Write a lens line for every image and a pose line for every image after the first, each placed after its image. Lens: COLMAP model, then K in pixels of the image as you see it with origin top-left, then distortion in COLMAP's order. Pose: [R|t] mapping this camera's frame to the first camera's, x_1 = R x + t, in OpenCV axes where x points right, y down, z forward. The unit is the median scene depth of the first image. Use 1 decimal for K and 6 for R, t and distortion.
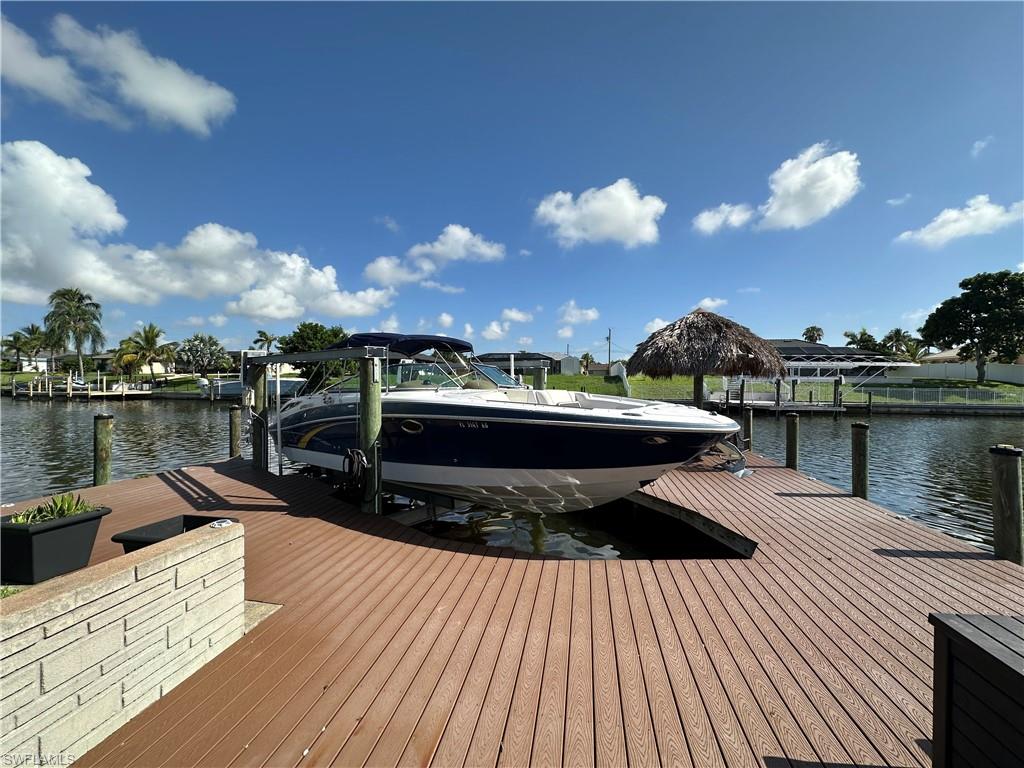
lens RADIAL K [[408.7, 0, 512.1], [0, 408.7, 382.6], [0, 0, 1]] dist [-0.003019, 0.001166]
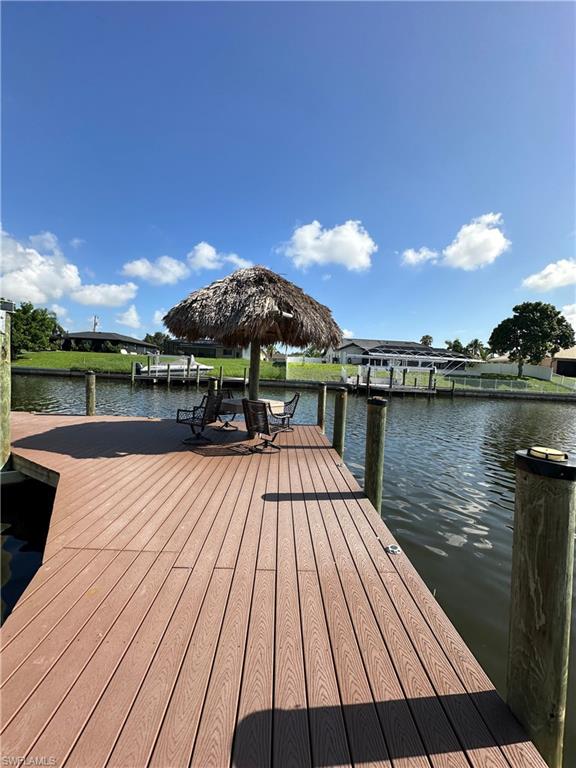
lens RADIAL K [[306.5, 0, 288.1], [0, 306.5, 383.8], [0, 0, 1]] dist [-0.003019, 0.001166]
pose [[0.977996, 0.031836, 0.206180, 0.099403], [-0.042225, 0.998040, 0.046187, 0.009328], [-0.204305, -0.053877, 0.977424, 0.084604]]
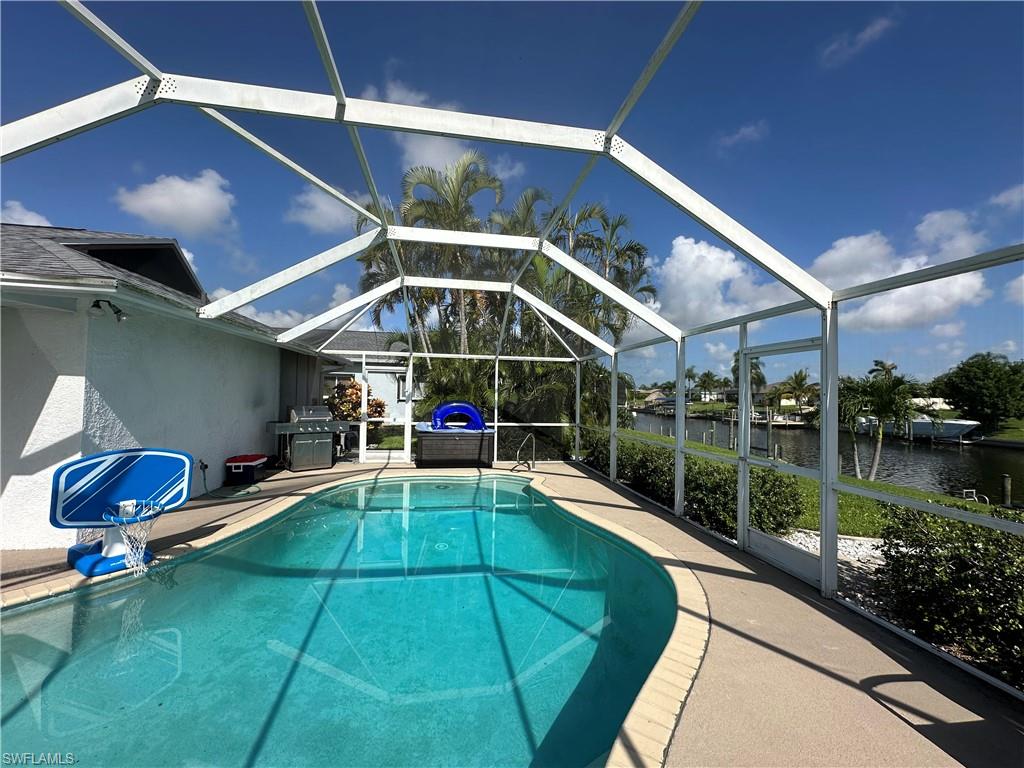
lens RADIAL K [[408.7, 0, 511.5], [0, 408.7, 385.4], [0, 0, 1]] dist [-0.003019, 0.001166]
pose [[0.337979, -0.023990, -0.940848, 0.032602], [-0.016797, 0.999362, -0.031516, -0.051139], [0.941004, 0.026455, 0.337360, -0.400395]]
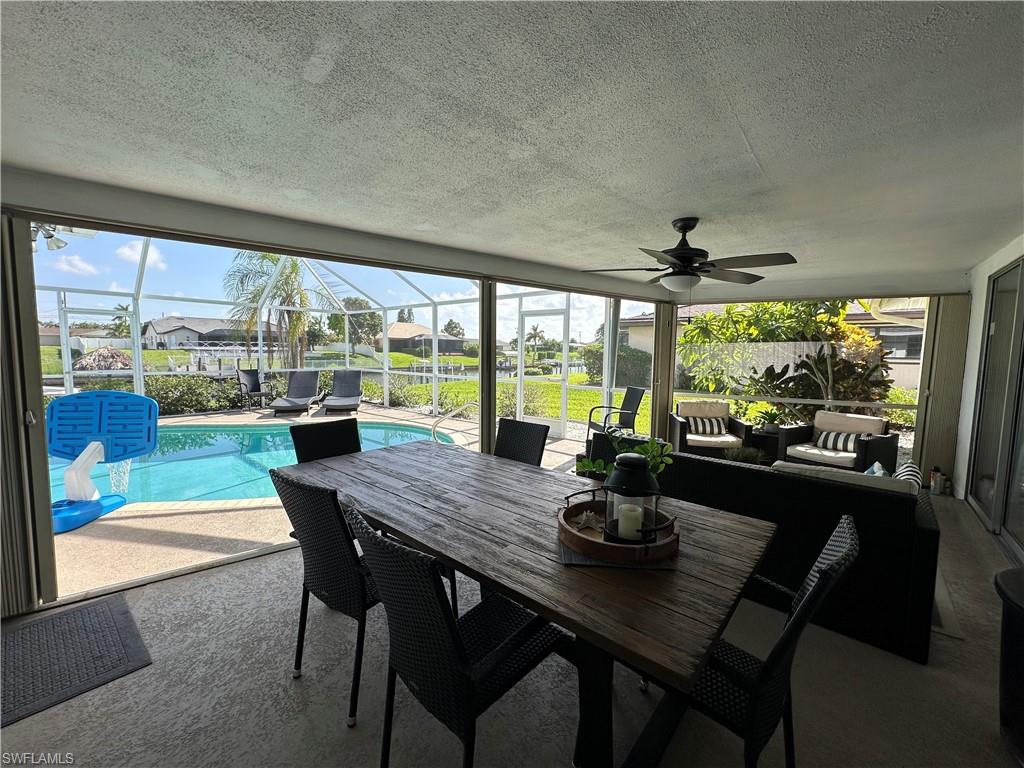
lens RADIAL K [[408.7, 0, 513.1], [0, 408.7, 386.5], [0, 0, 1]] dist [-0.003019, 0.001166]
pose [[0.496094, -0.074296, 0.865084, -0.117402], [-0.013858, 0.995528, 0.093446, -0.049468], [-0.868158, -0.058346, 0.492846, -0.588393]]
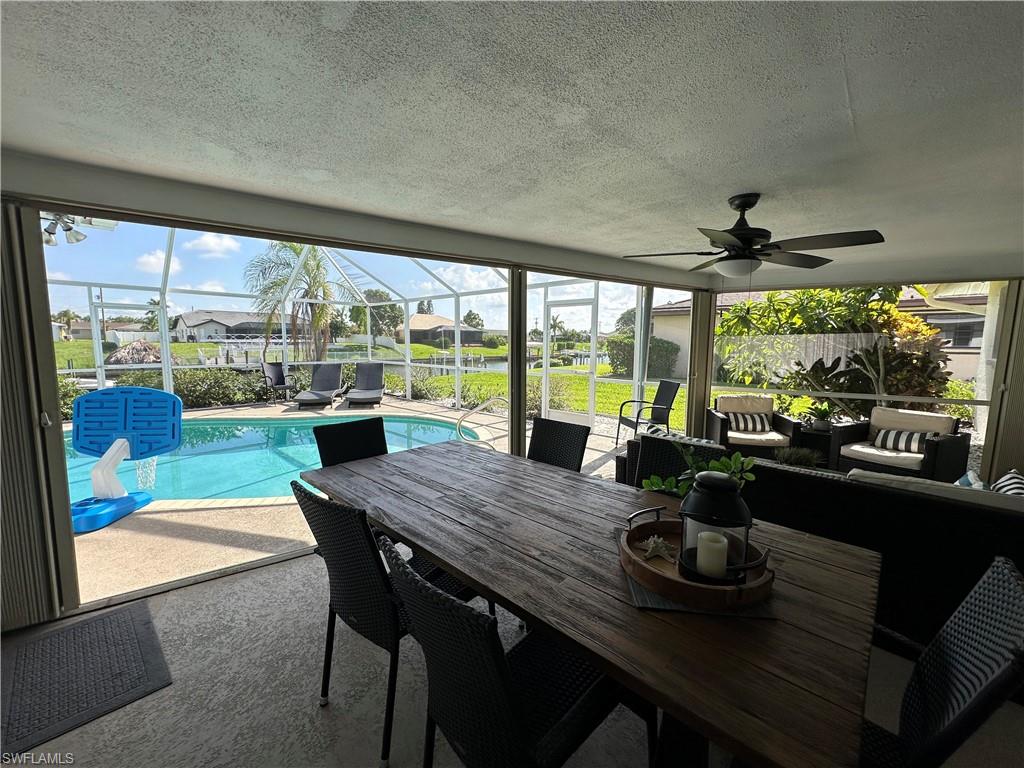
lens RADIAL K [[408.7, 0, 514.4], [0, 408.7, 386.6], [0, 0, 1]] dist [-0.003019, 0.001166]
pose [[0.533391, -0.094773, 0.840543, -0.113279], [-0.007621, 0.993125, 0.116813, -0.050049], [-0.845835, -0.068713, 0.529001, -0.582170]]
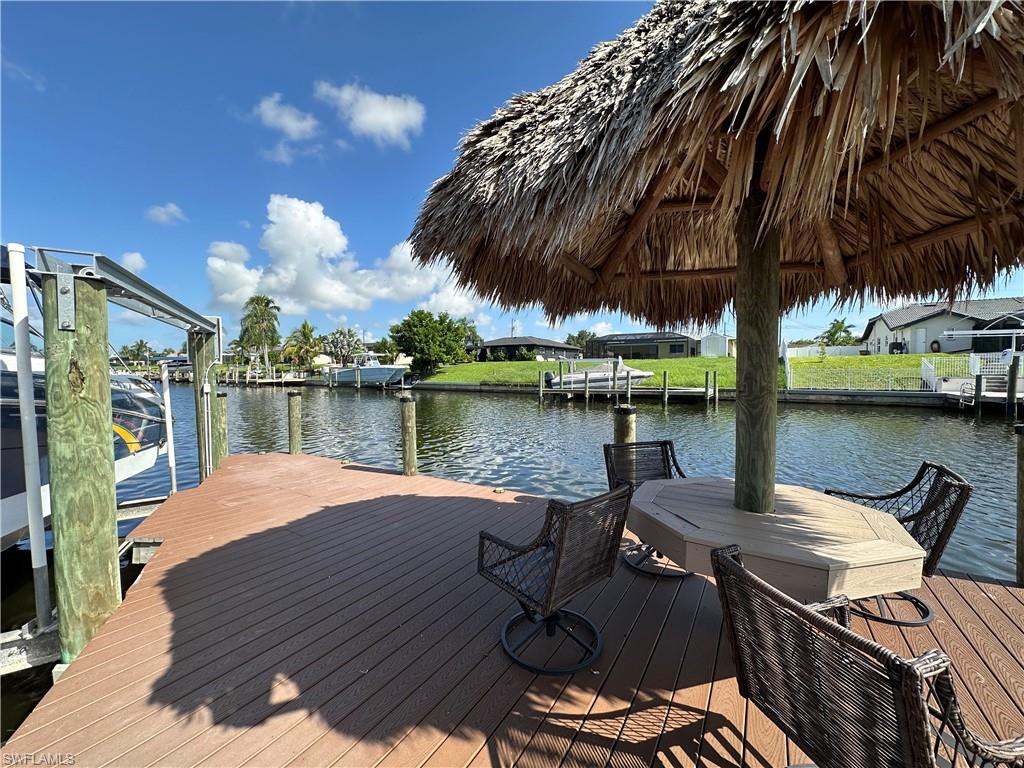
lens RADIAL K [[408.7, 0, 512.8], [0, 408.7, 385.0], [0, 0, 1]] dist [-0.003019, 0.001166]
pose [[0.930856, 0.004294, -0.365360, 0.104558], [0.008183, 0.999435, 0.032596, 0.007316], [0.365294, -0.033332, 0.930295, 0.185102]]
